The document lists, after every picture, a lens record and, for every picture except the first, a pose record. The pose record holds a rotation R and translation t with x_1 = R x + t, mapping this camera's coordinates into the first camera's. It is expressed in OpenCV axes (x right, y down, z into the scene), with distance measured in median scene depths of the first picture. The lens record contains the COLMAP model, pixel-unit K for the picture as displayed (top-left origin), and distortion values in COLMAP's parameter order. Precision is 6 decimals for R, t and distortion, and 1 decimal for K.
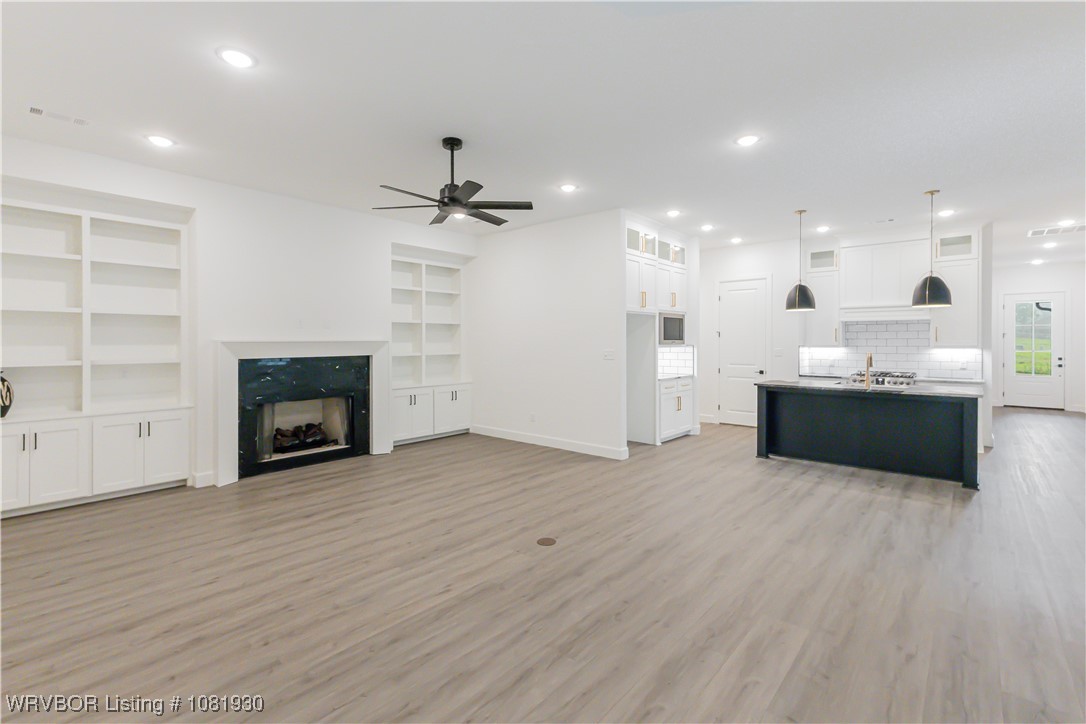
lens RADIAL K [[524.7, 0, 547.7], [0, 524.7, 354.5], [0, 0, 1]] dist [0.022051, 0.001940]
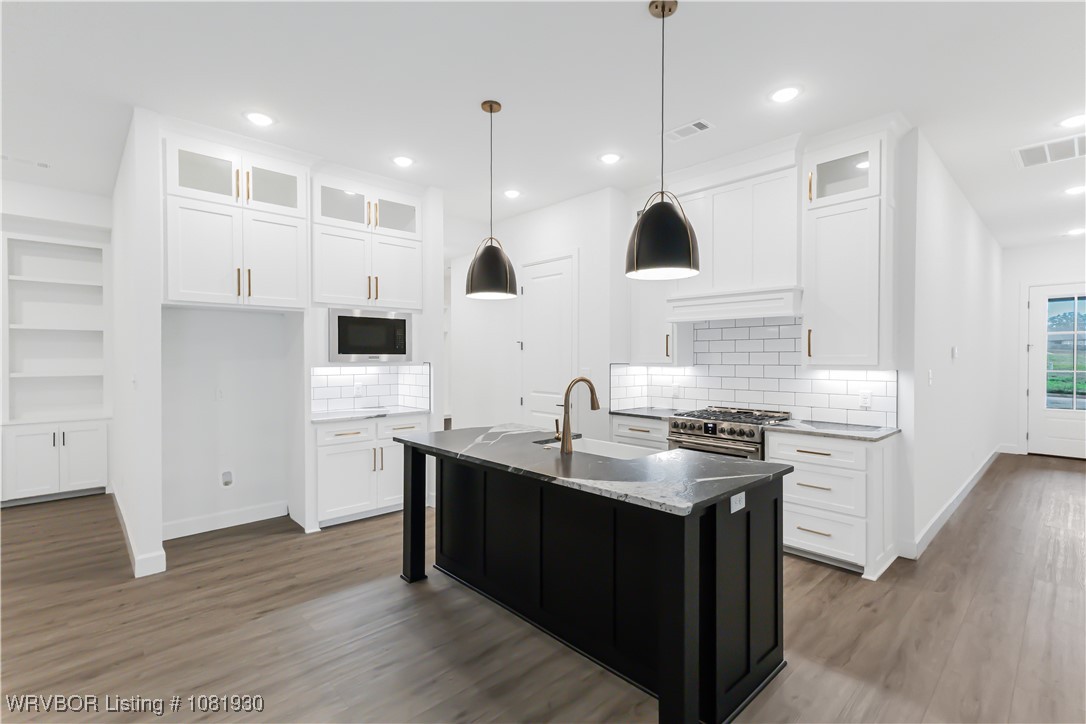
lens RADIAL K [[511.7, 0, 547.4], [0, 511.7, 363.9], [0, 0, 1]] dist [0.011537, -0.003120]
pose [[0.993158, 0.001776, -0.116769, 0.754592], [-0.003290, 0.999913, -0.012778, -0.013505], [0.116736, 0.013074, 0.993077, 0.649510]]
